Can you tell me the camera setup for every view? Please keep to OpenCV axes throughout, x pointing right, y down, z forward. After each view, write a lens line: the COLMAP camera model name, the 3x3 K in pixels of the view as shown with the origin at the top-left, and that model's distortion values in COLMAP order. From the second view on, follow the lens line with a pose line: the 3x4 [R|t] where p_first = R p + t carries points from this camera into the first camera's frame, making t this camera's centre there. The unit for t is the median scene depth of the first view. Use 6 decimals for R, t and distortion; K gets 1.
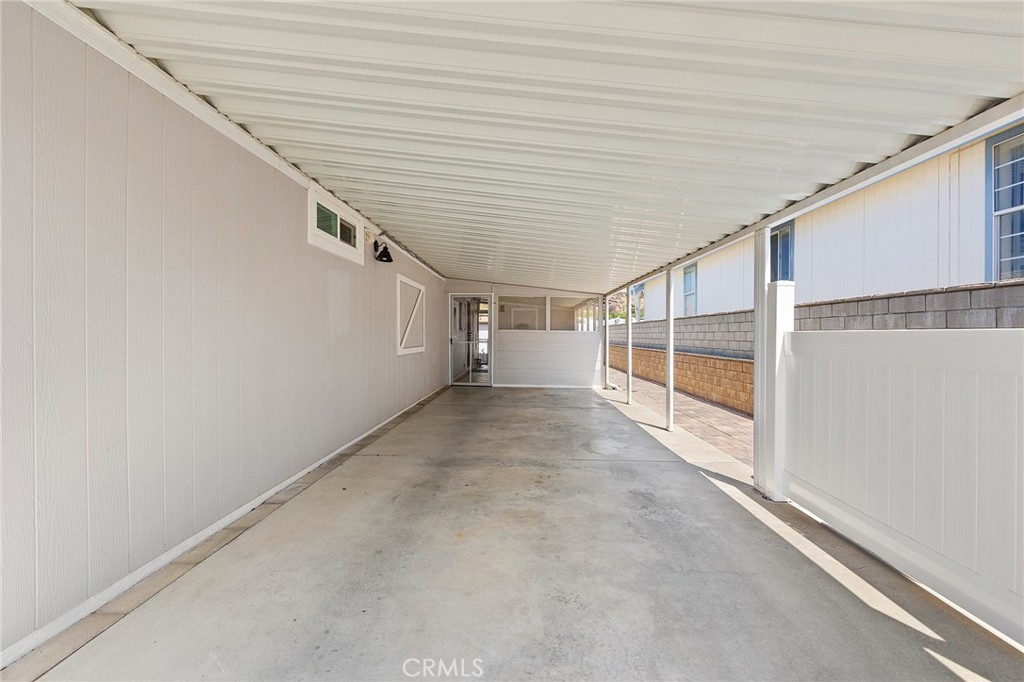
lens RADIAL K [[461.2, 0, 517.3], [0, 461.2, 335.7], [0, 0, 1]] dist [0.000108, -0.000452]
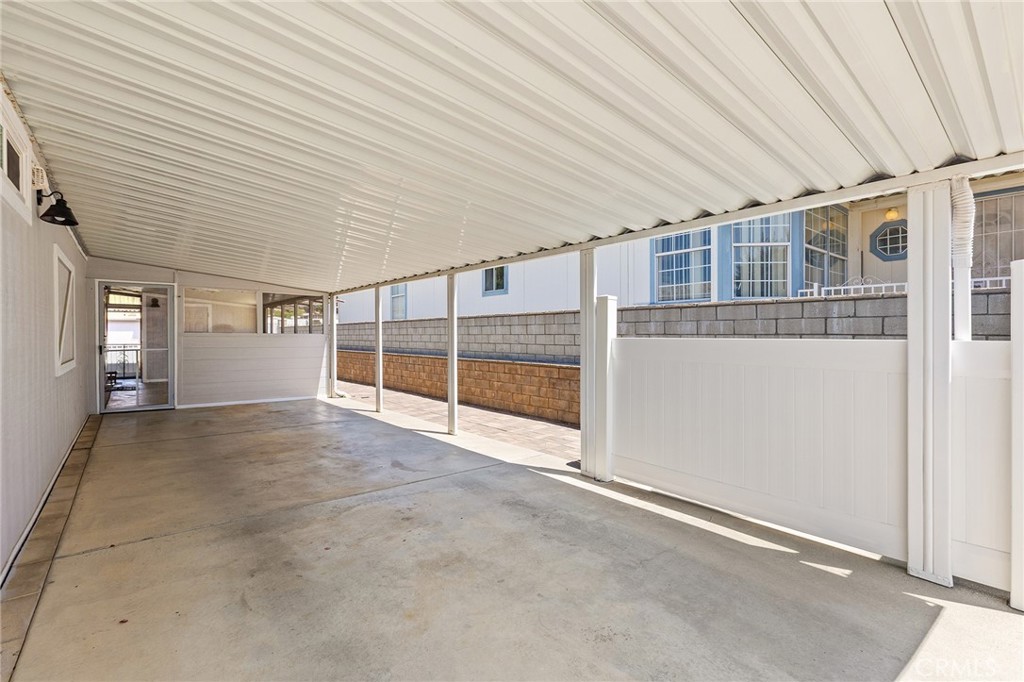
lens RADIAL K [[460.5, 0, 519.3], [0, 460.5, 334.2], [0, 0, 1]] dist [0.002851, 0.000116]
pose [[0.758930, -0.004091, 0.651159, -0.327898], [0.005931, 0.999982, -0.000630, -0.016754], [-0.651145, 0.004340, 0.758941, 0.216344]]
